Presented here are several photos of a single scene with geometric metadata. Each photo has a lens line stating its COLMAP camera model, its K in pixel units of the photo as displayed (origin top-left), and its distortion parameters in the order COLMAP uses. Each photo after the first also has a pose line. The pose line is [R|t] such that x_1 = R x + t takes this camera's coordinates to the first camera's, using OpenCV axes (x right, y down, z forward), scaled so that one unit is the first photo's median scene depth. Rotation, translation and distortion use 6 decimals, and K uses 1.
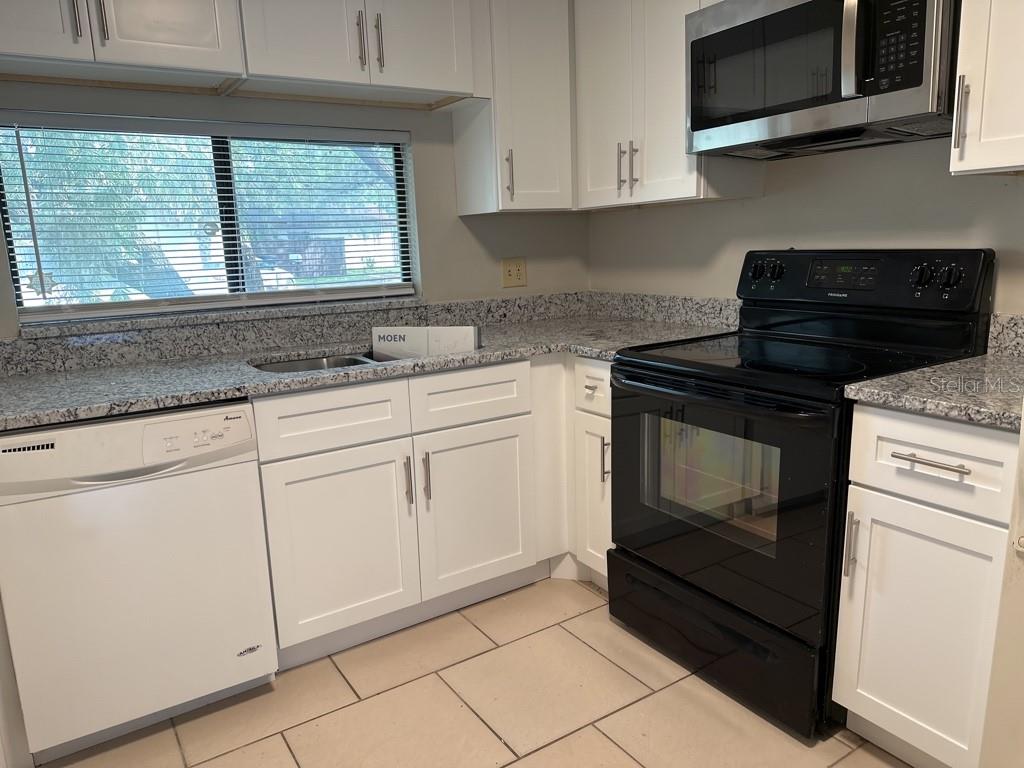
lens RADIAL K [[713.8, 0, 512.9], [0, 713.8, 391.8], [0, 0, 1]] dist [0.130973, -0.191918]
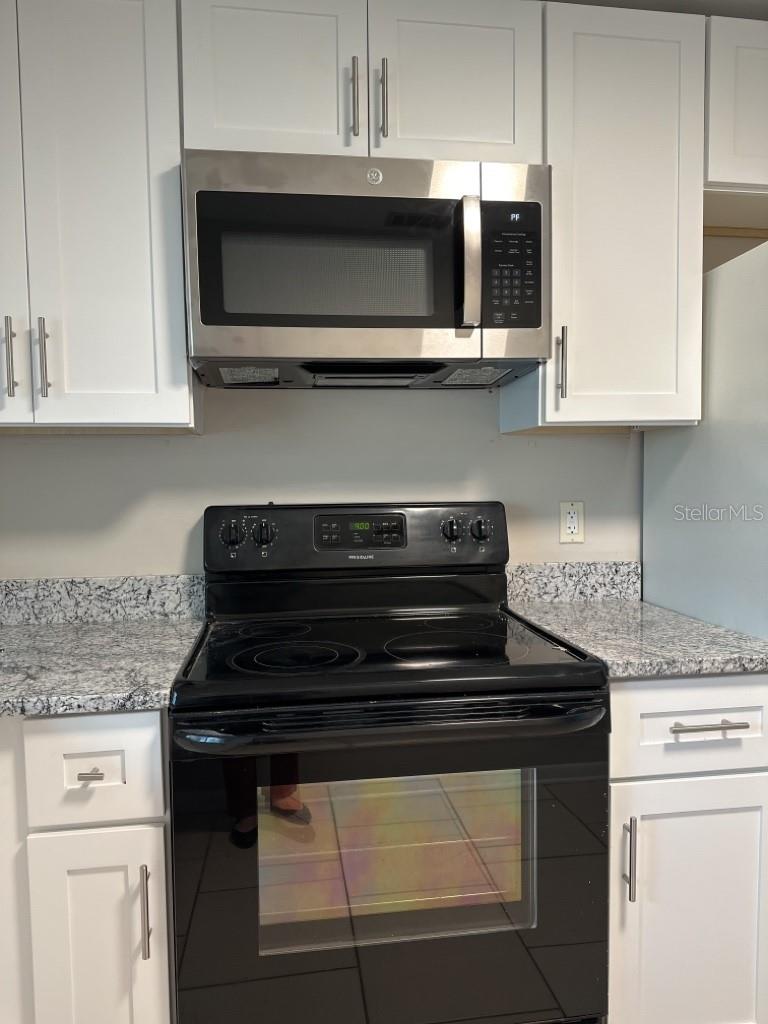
lens RADIAL K [[718.9, 0, 384.0], [0, 718.9, 512.0], [0, 0, 1]] dist [0.056072, -0.081928]
pose [[0.414585, -0.009782, 0.909958, -0.262394], [0.187449, 0.979416, -0.074875, -0.109908], [-0.890495, 0.201613, 0.407885, 0.595240]]
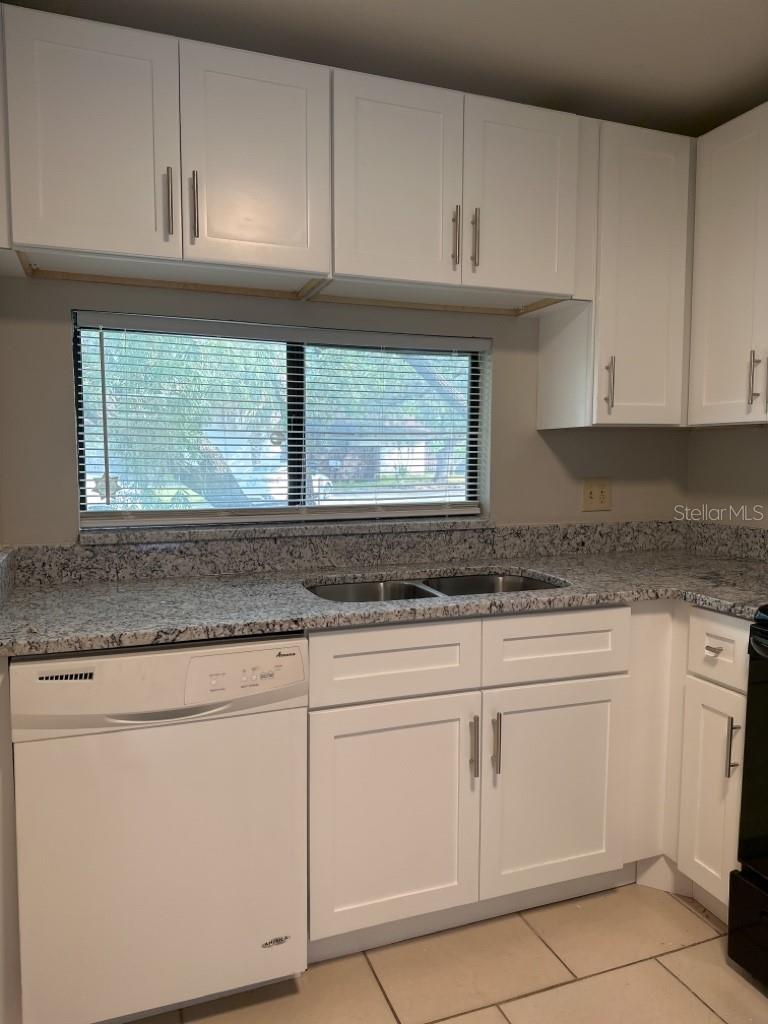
lens RADIAL K [[713.8, 0, 383.9], [0, 713.8, 519.3], [0, 0, 1]] dist [0.130973, -0.191918]
pose [[0.976065, 0.057084, -0.209852, -0.084532], [-0.080363, 0.991312, -0.104131, -0.035540], [0.202085, 0.118503, 0.972172, 0.146130]]
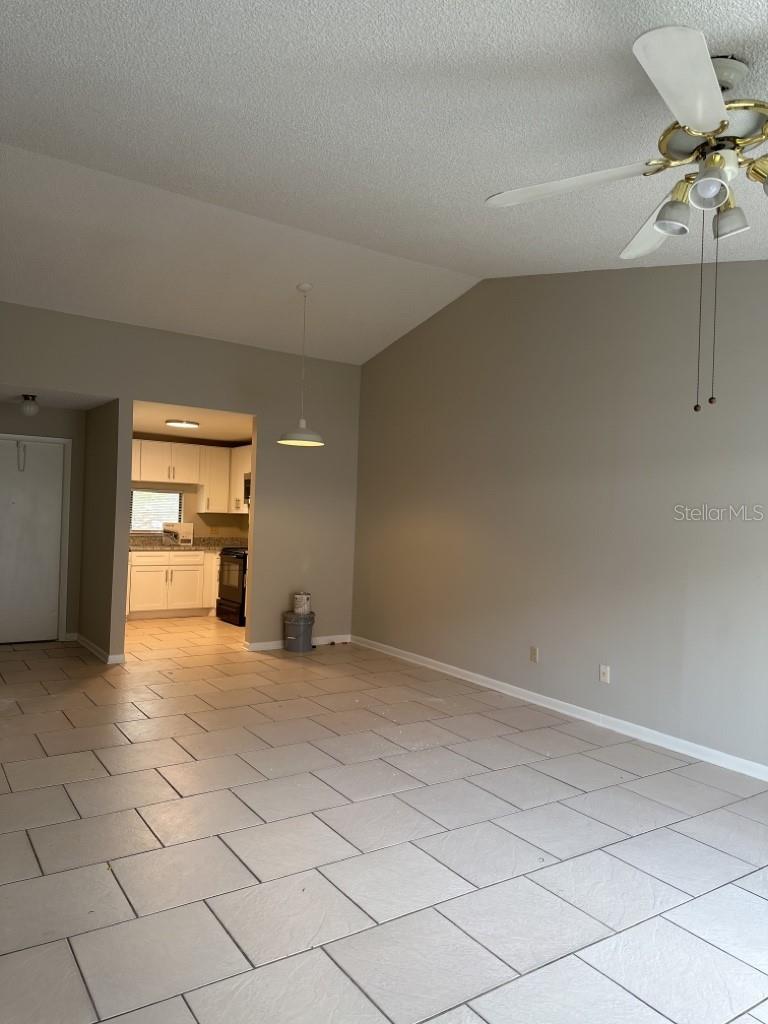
lens RADIAL K [[713.8, 0, 383.9], [0, 713.8, 519.3], [0, 0, 1]] dist [0.130973, -0.191918]
pose [[0.997623, 0.067847, 0.012059, 0.977113], [-0.063963, 0.976822, -0.204275, 0.543428], [-0.025639, 0.203018, 0.978839, -2.996897]]
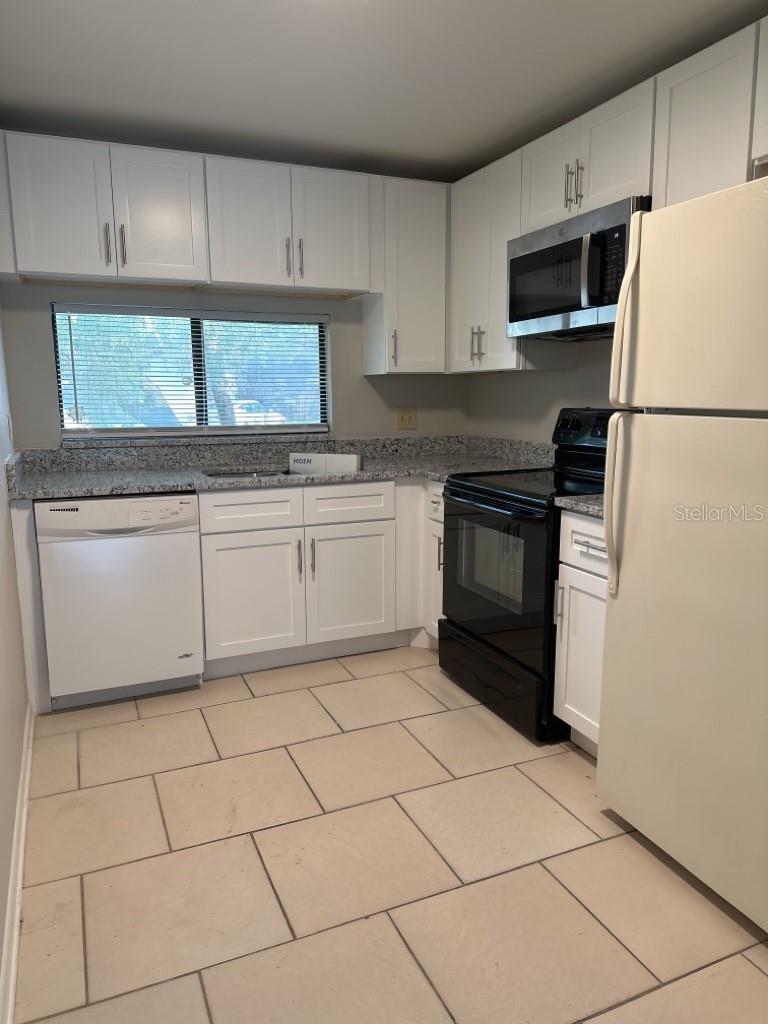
lens RADIAL K [[707.4, 0, 384.7], [0, 707.4, 517.4], [0, 0, 1]] dist [0.171516, -0.297648]
pose [[0.986100, 0.056913, -0.156102, 0.233936], [-0.061341, 0.997836, -0.023693, 0.063313], [0.154416, 0.032939, 0.987457, -0.380767]]
